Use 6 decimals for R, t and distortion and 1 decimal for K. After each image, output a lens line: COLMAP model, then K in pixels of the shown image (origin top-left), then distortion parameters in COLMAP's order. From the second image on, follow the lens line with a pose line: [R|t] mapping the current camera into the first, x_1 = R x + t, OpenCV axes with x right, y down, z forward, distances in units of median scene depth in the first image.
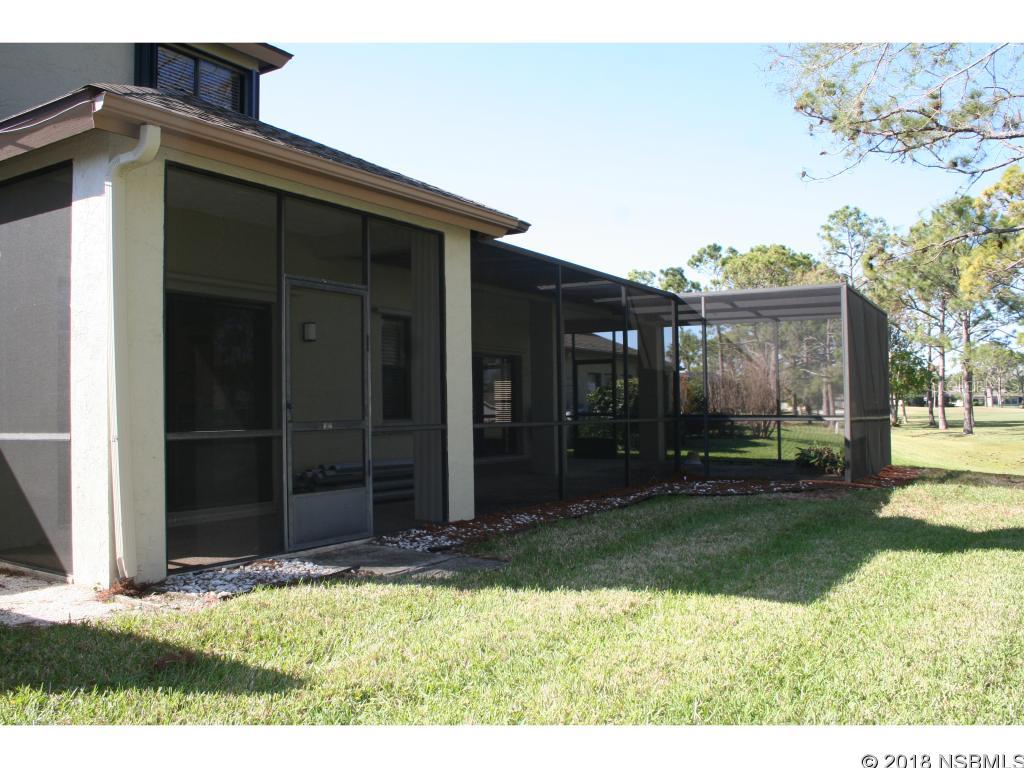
lens RADIAL K [[871.2, 0, 506.4], [0, 871.2, 387.7], [0, 0, 1]] dist [-0.146647, 0.122342]
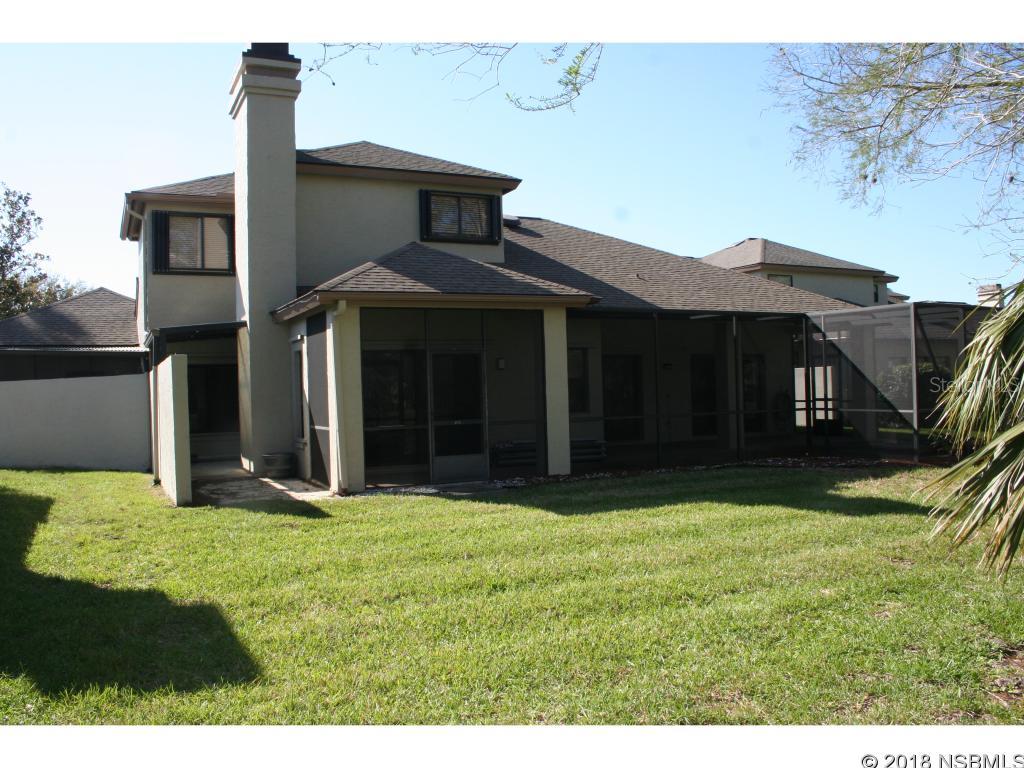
lens RADIAL K [[871.2, 0, 506.4], [0, 871.2, 387.7], [0, 0, 1]] dist [-0.146647, 0.122342]
pose [[0.833629, -0.014423, -0.552136, 1.077921], [0.034721, 0.999050, 0.026326, -0.090695], [0.551232, -0.041117, 0.833338, -0.652246]]
